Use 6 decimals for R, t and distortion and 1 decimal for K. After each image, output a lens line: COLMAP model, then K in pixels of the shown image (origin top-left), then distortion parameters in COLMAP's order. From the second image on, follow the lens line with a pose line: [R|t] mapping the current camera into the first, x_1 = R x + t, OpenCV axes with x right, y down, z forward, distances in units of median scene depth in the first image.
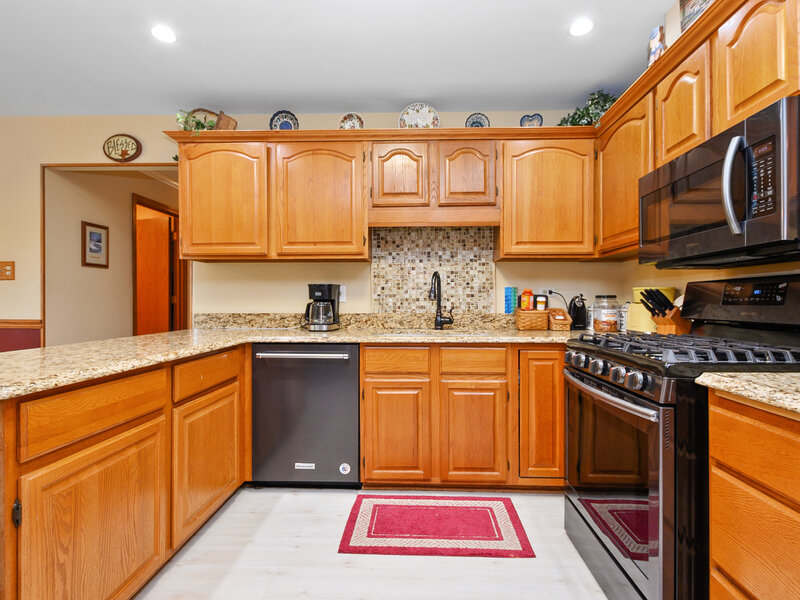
lens RADIAL K [[397.3, 0, 408.7], [0, 397.3, 301.9], [0, 0, 1]] dist [0.003383, 0.001344]
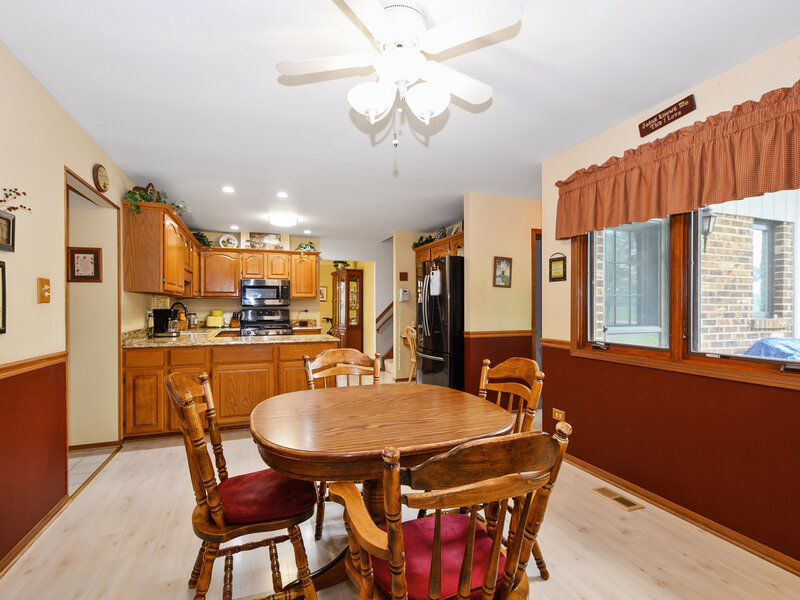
lens RADIAL K [[397.3, 0, 404.2], [0, 397.3, 310.0], [0, 0, 1]] dist [0.003383, 0.001344]
pose [[-0.389370, -0.005828, 0.921063, -2.030869], [0.006684, 0.999936, 0.009152, -0.045887], [-0.921057, 0.009720, -0.389306, 0.692082]]
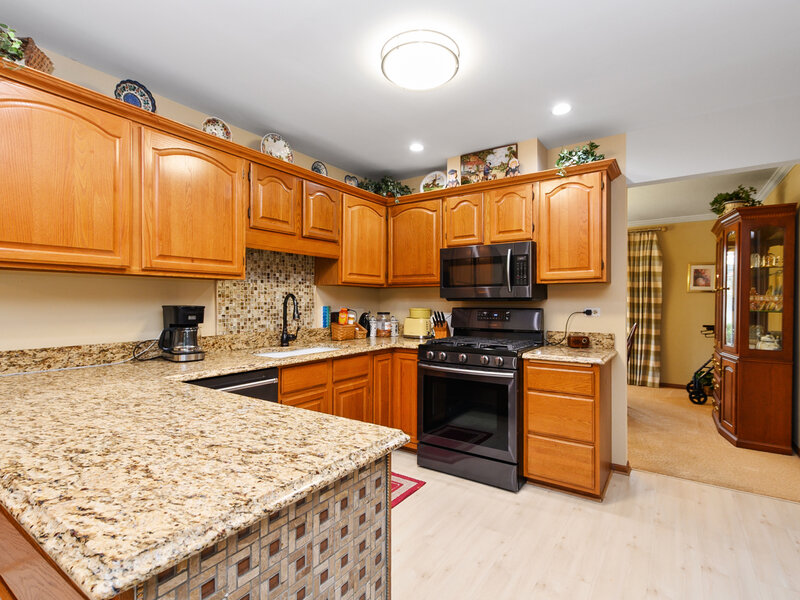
lens RADIAL K [[397.3, 0, 404.3], [0, 397.3, 302.4], [0, 0, 1]] dist [0.003383, 0.001344]
pose [[0.534686, 0.000194, 0.845051, -0.648414], [0.000249, 1.000000, -0.000387, -0.048398], [-0.845051, 0.000417, 0.534686, 0.136262]]
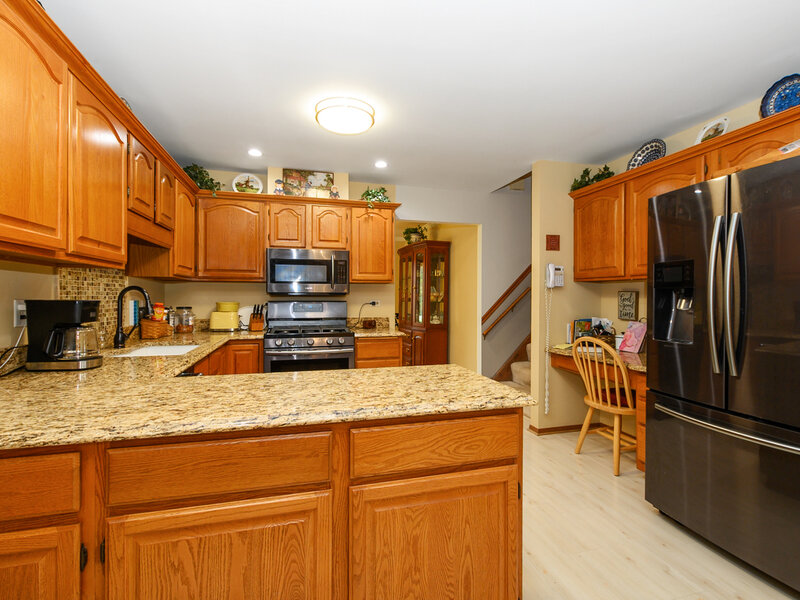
lens RADIAL K [[397.3, 0, 405.5], [0, 397.3, 296.3], [0, 0, 1]] dist [0.003383, 0.001344]
pose [[-0.299116, 0.001143, 0.954216, -0.971146], [0.000168, 0.999999, -0.001145, -0.047156], [-0.954217, -0.000182, -0.299116, 0.622193]]
